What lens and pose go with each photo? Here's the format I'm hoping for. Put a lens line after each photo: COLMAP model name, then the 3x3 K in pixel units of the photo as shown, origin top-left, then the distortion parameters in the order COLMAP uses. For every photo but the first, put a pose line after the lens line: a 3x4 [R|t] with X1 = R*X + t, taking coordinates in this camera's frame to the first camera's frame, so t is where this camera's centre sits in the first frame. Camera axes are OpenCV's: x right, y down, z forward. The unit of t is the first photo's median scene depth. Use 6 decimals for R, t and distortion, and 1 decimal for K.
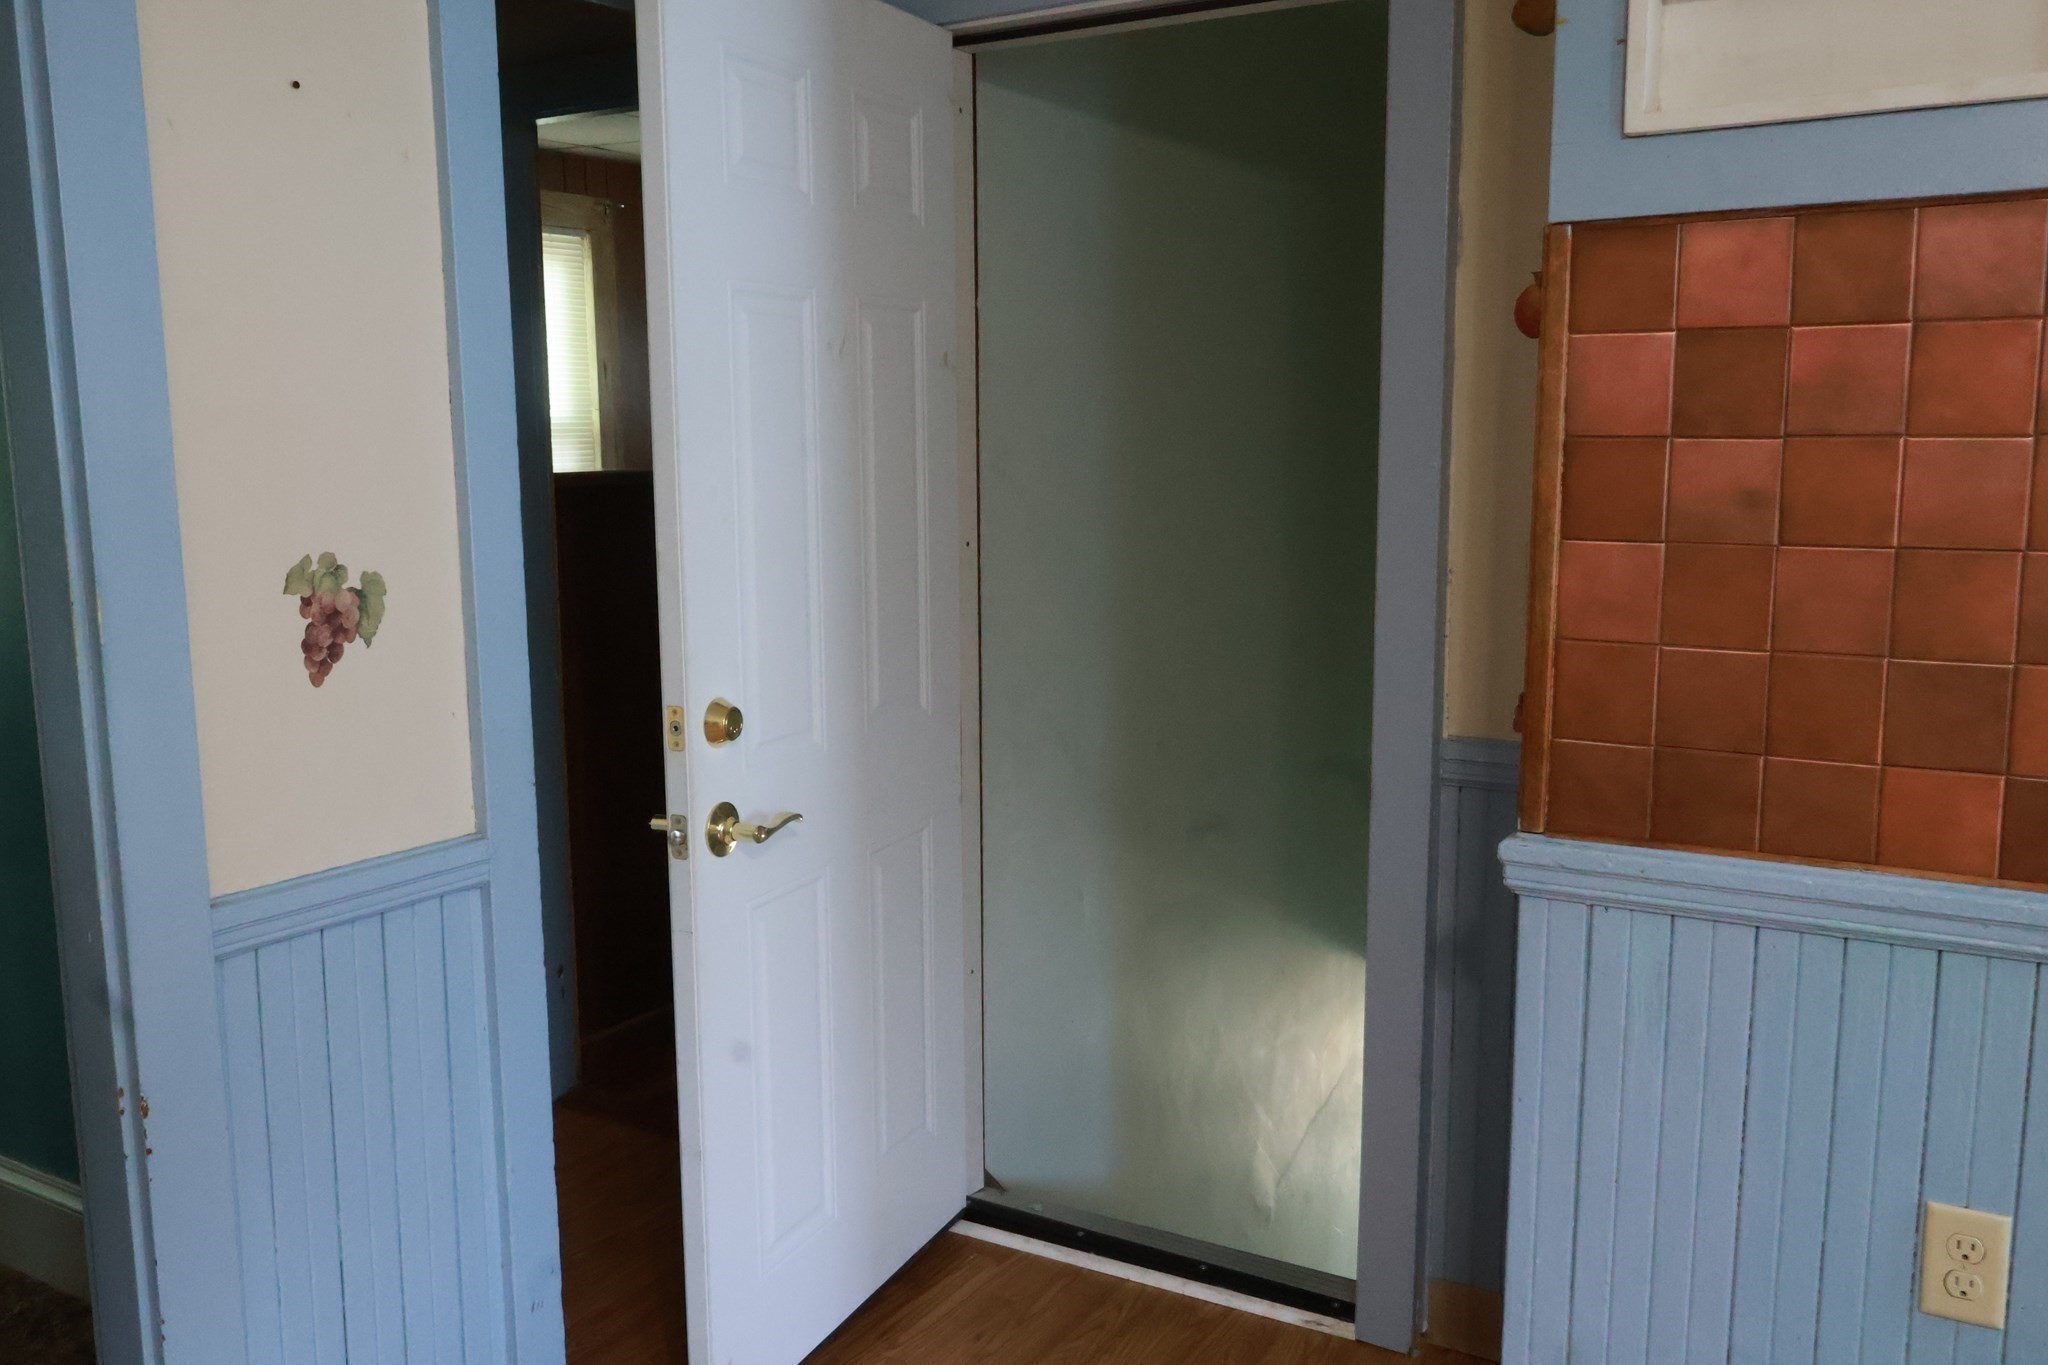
lens RADIAL K [[1697.4, 0, 1016.1], [0, 1697.4, 690.4], [0, 0, 1]] dist [0.001235, 0.006657]
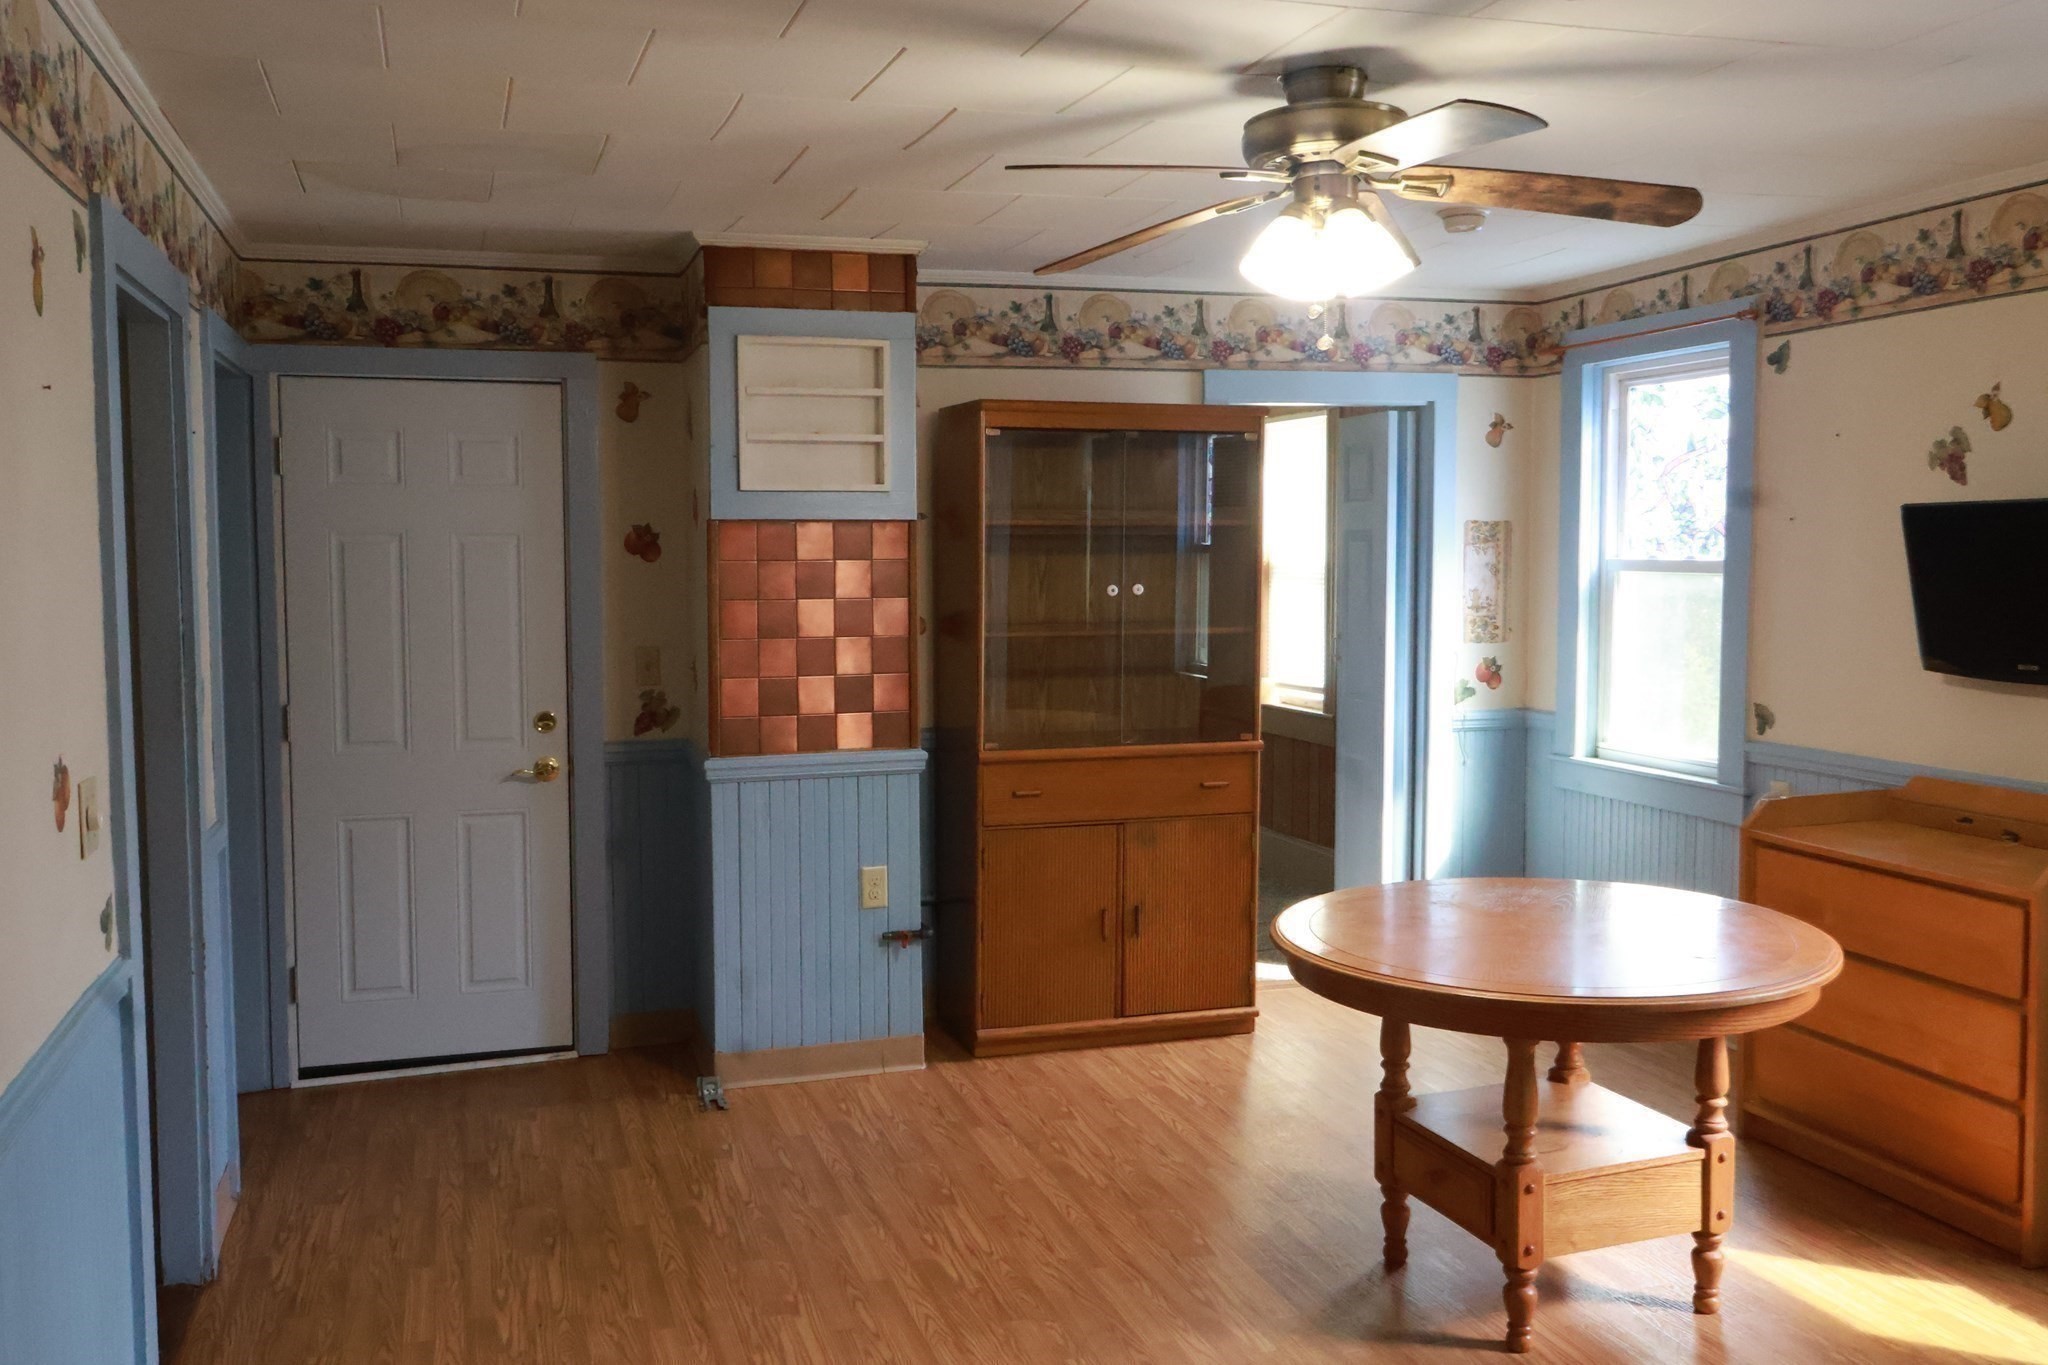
lens RADIAL K [[1772.9, 0, 1047.5], [0, 1772.9, 673.6], [0, 0, 1]] dist [0.011396, -0.013408]
pose [[0.636424, -0.045298, 0.770008, -1.365288], [0.120038, 0.991928, -0.040861, 0.125222], [-0.761941, 0.118435, 0.636725, -1.031524]]
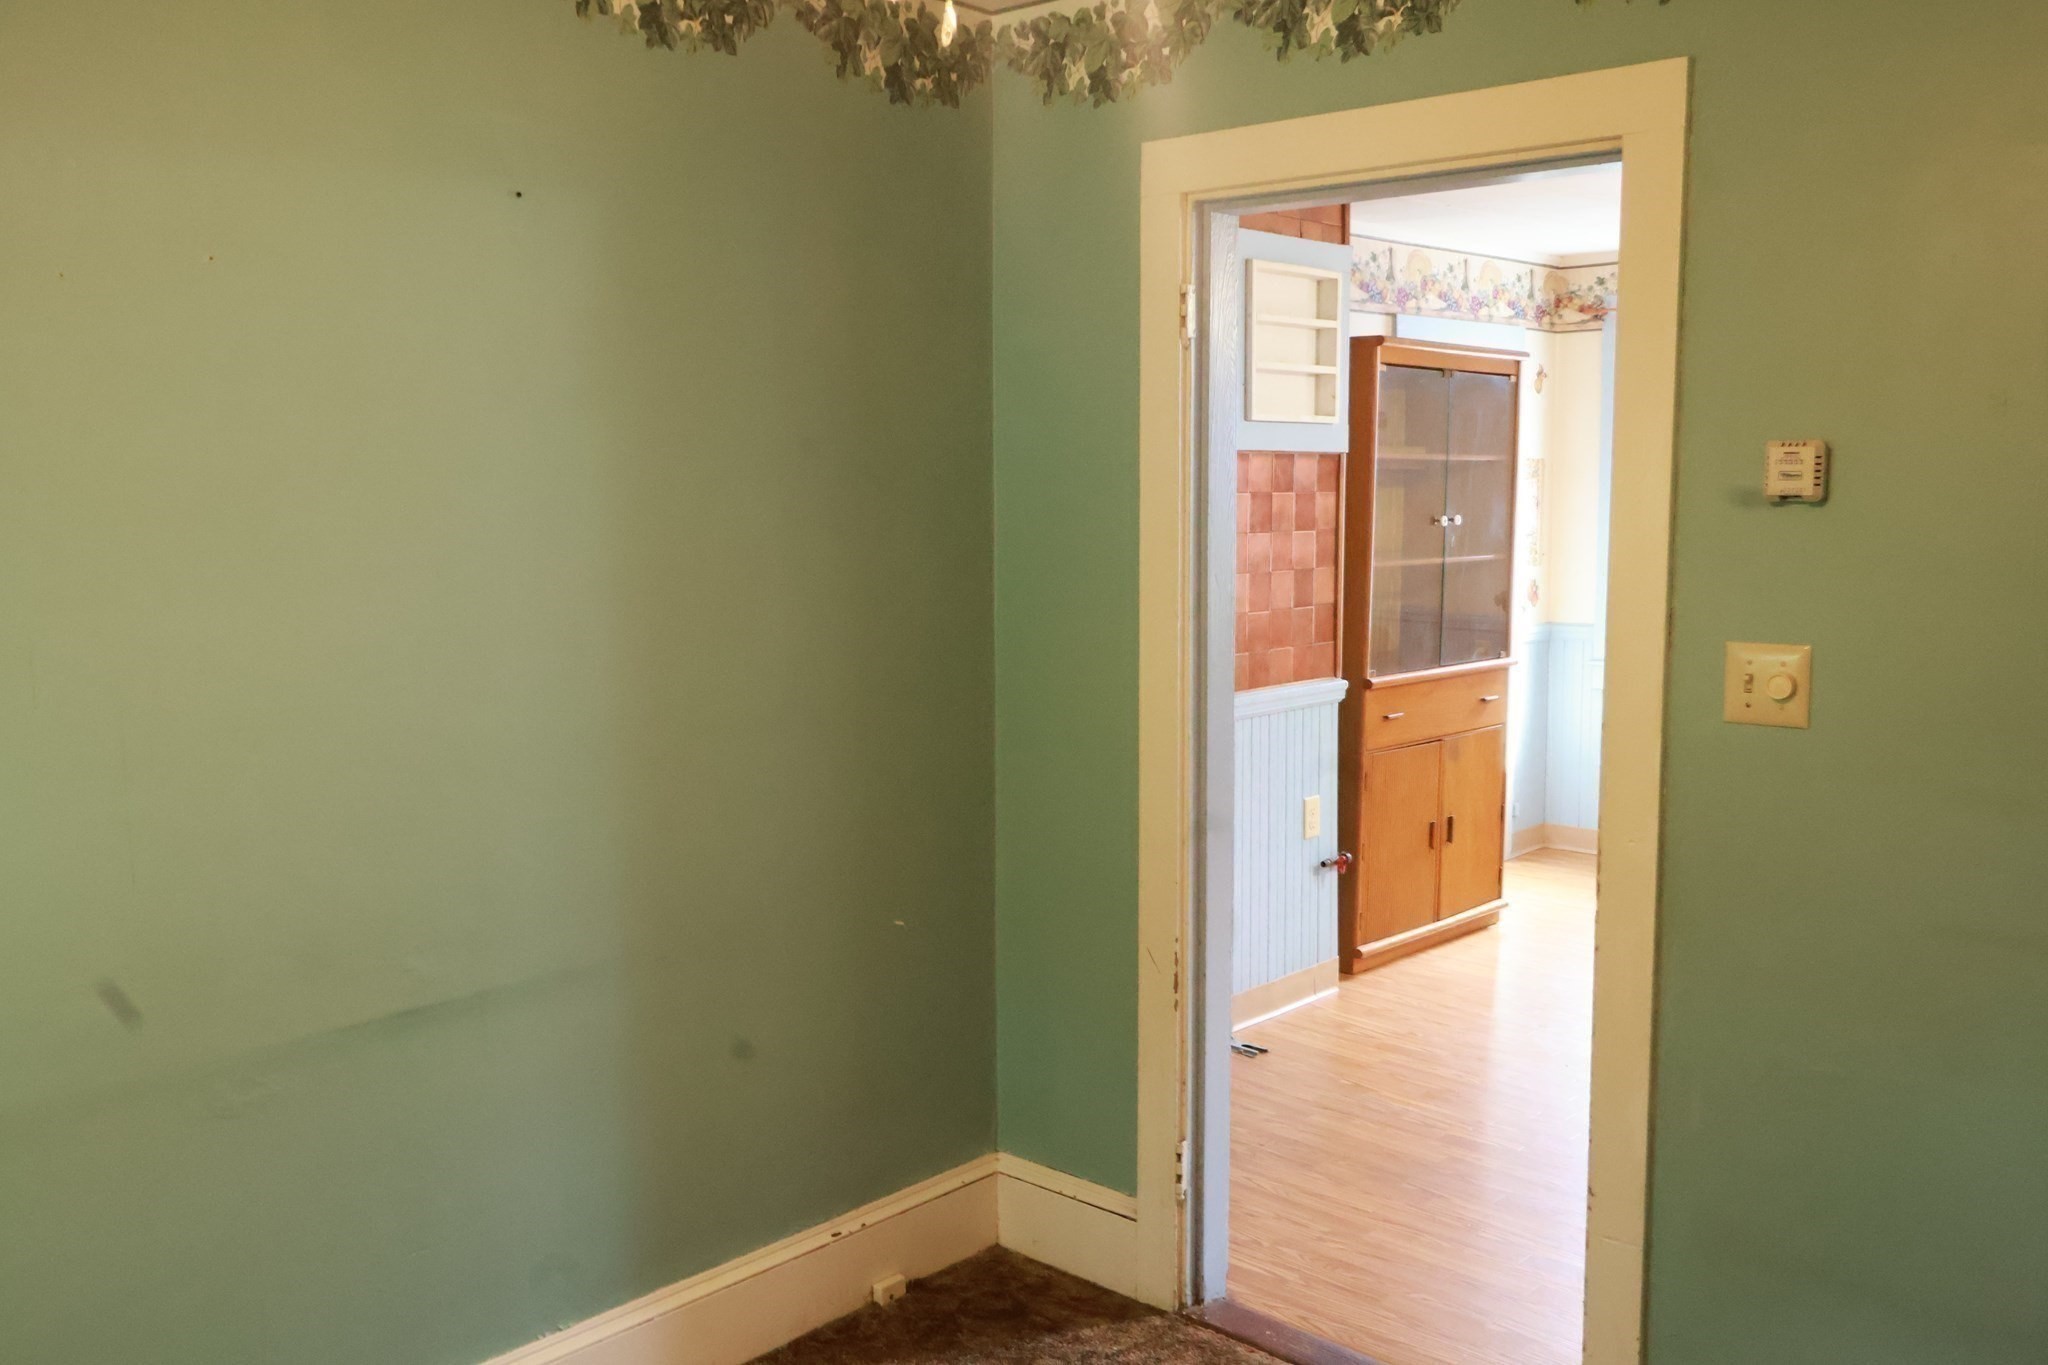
lens RADIAL K [[1772.9, 0, 1032.6], [0, 1772.9, 673.9], [0, 0, 1]] dist [0.011396, -0.013408]
pose [[0.186103, -0.091669, 0.978245, -2.185012], [0.161824, 0.984901, 0.061507, -0.144197], [-0.969112, 0.146857, 0.198127, 0.742425]]
